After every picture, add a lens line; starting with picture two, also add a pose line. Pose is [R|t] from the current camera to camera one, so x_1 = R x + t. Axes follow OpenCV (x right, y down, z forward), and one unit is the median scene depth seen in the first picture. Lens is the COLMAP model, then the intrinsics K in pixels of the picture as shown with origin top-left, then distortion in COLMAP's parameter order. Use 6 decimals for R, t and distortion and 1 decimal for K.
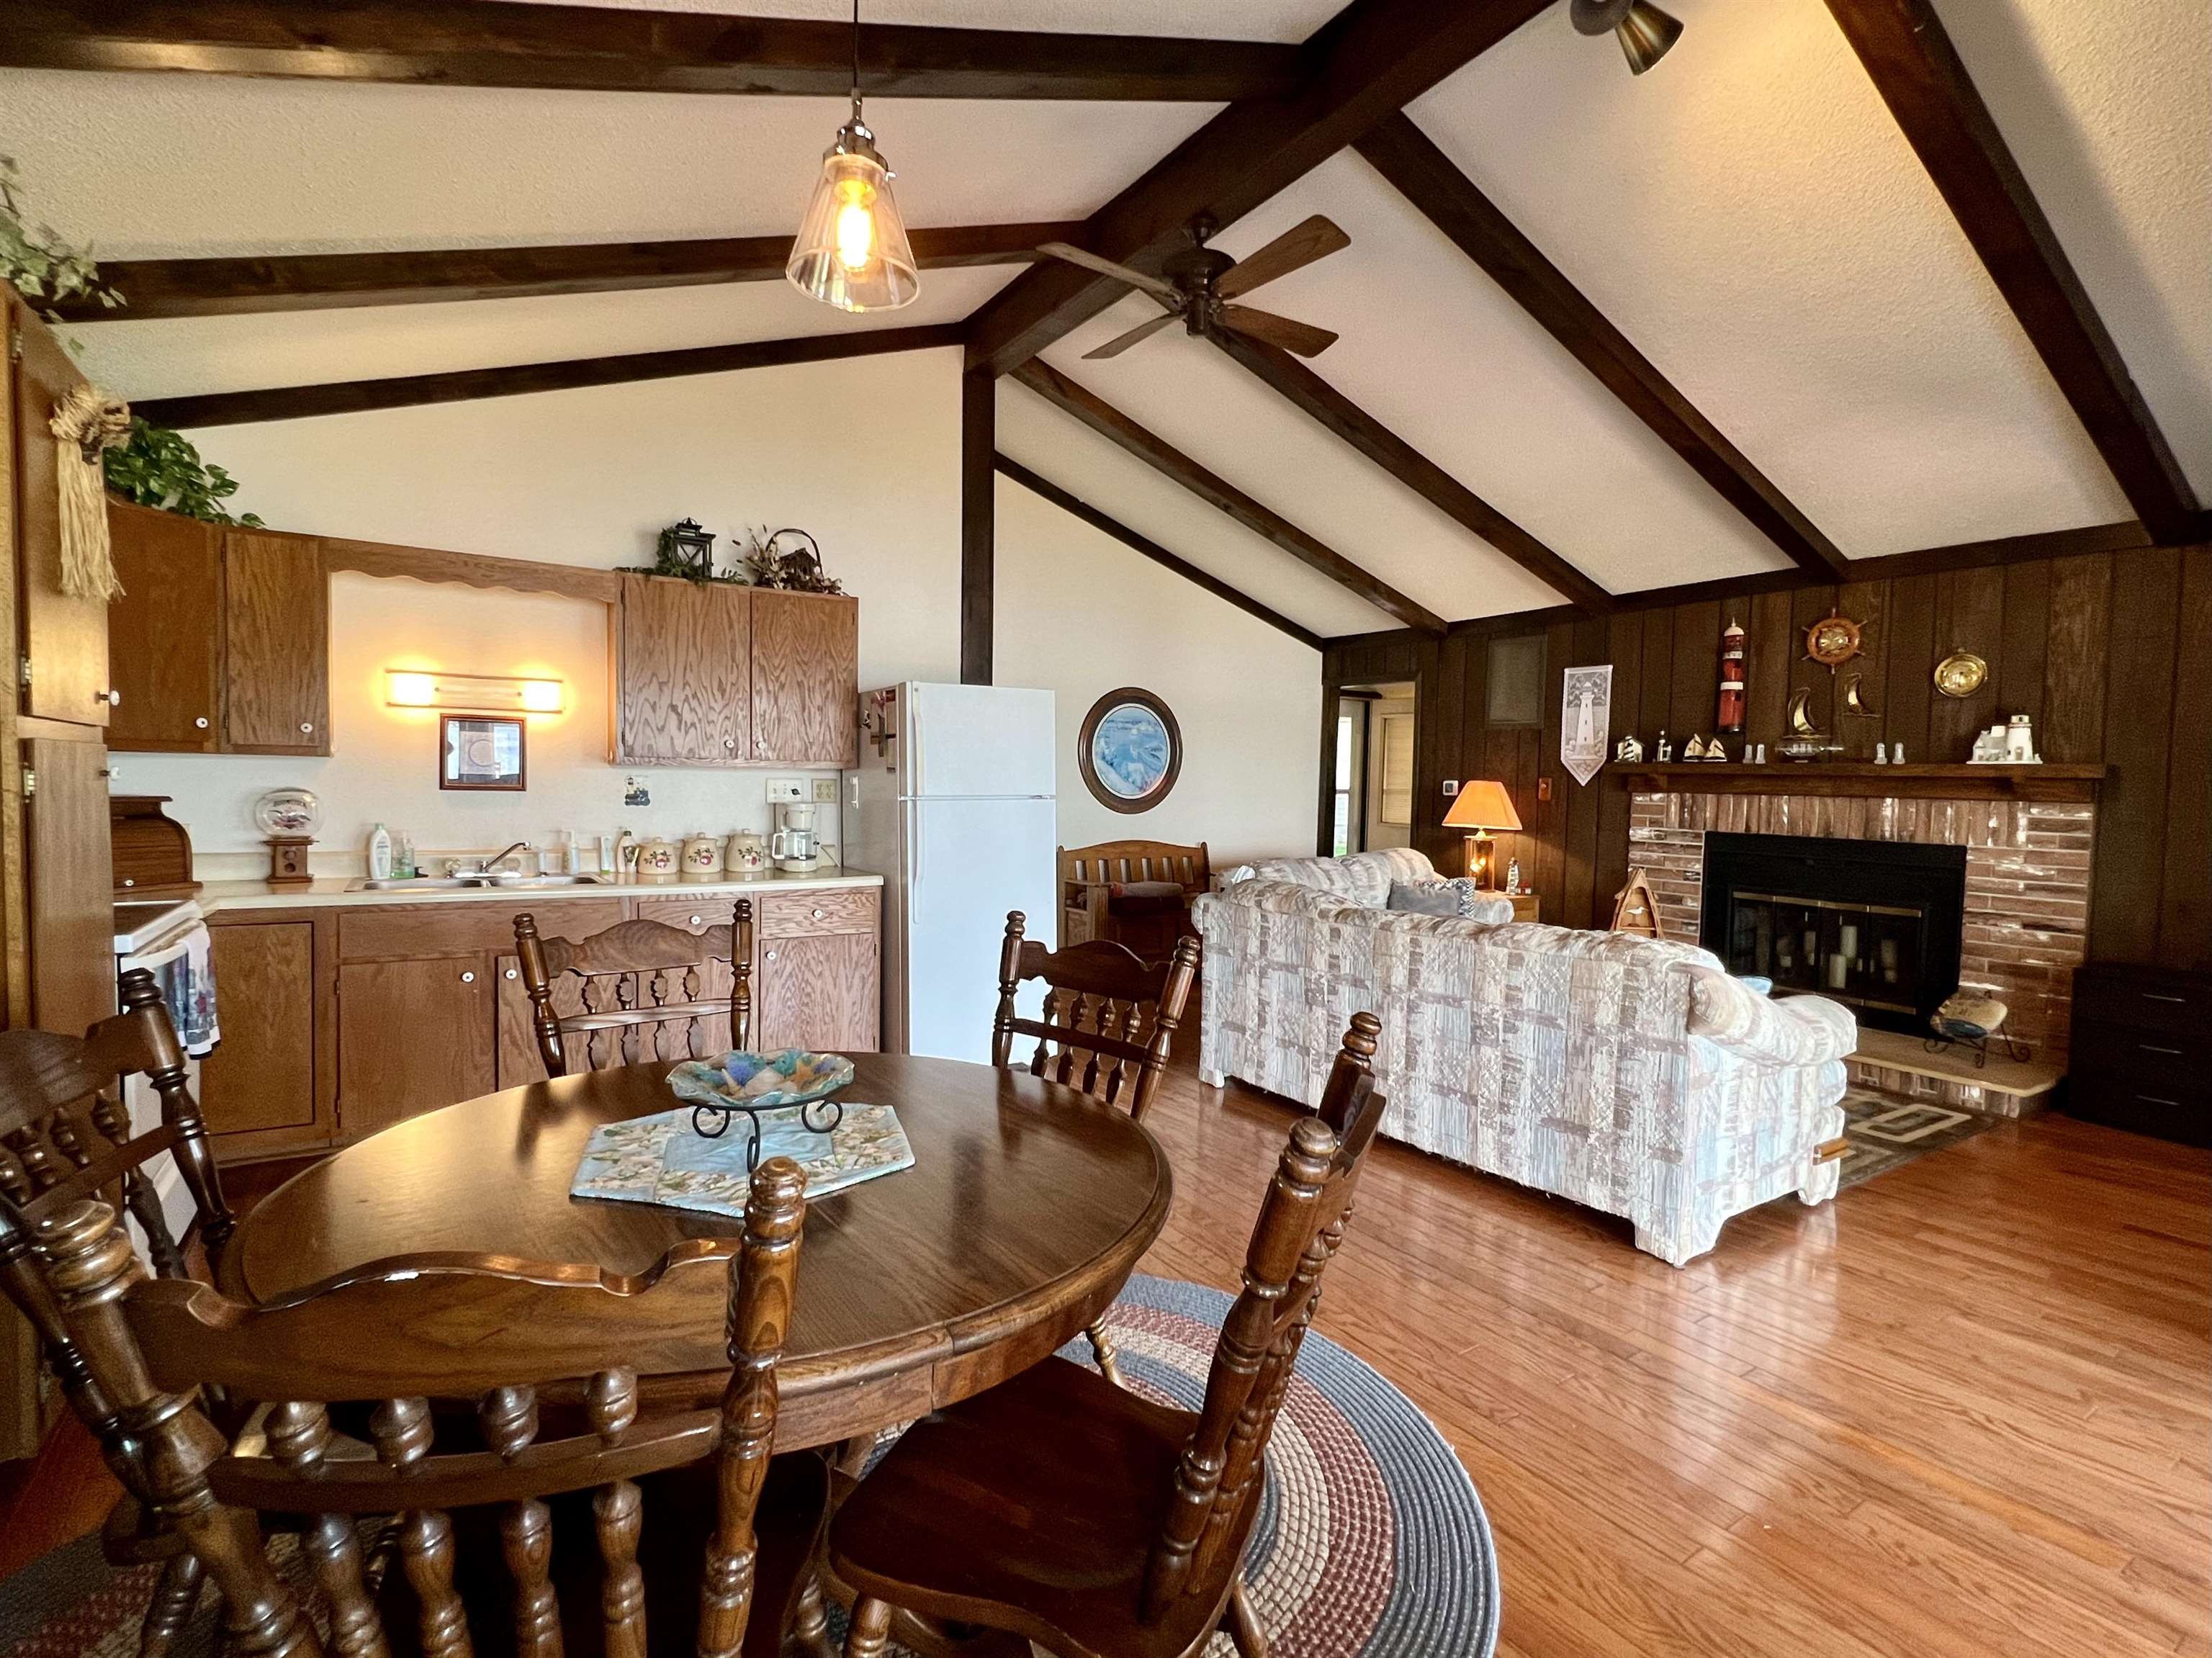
lens RADIAL K [[1032.5, 0, 1106.0], [0, 1032.5, 825.5], [0, 0, 1]] dist [-0.011275, 0.002542]
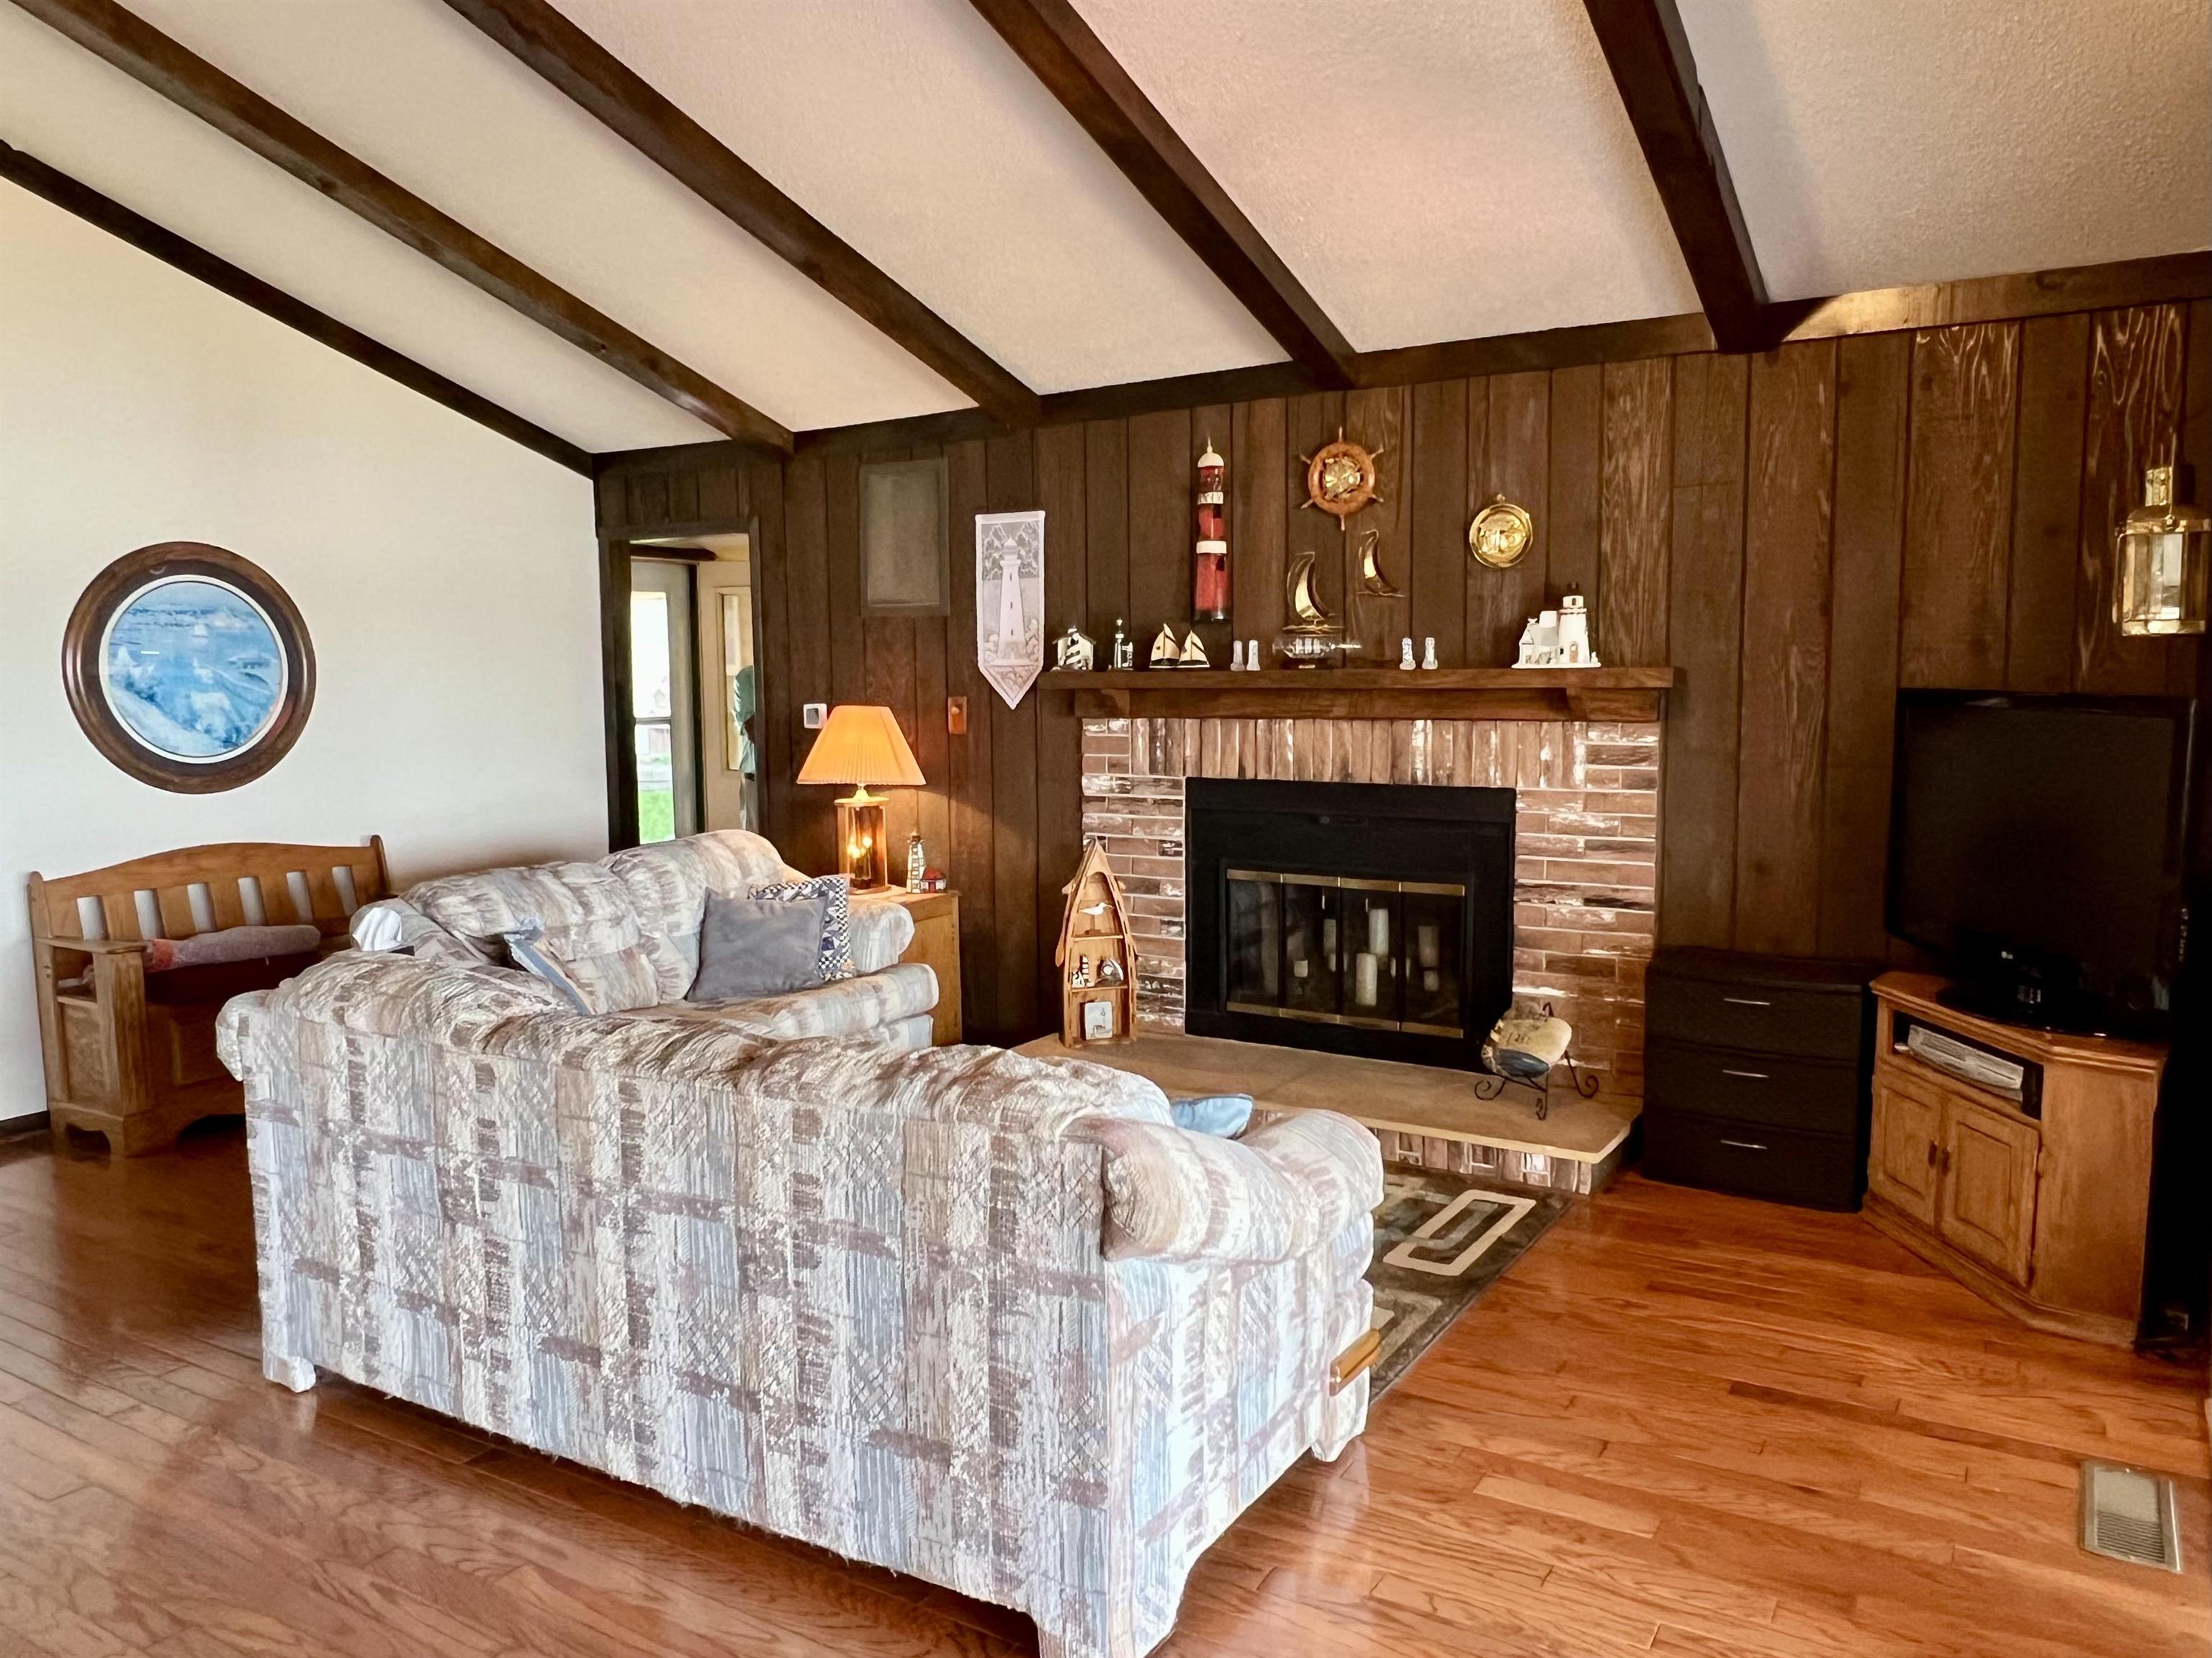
lens RADIAL K [[1503.2, 0, 1104.9], [0, 1503.2, 829.9], [0, 0, 1]] dist [-0.003320, 0.000924]
pose [[0.903591, -0.077558, 0.421318, 0.174421], [0.049942, 0.995840, 0.076209, -0.043285], [-0.425476, -0.047820, 0.903705, 0.218376]]
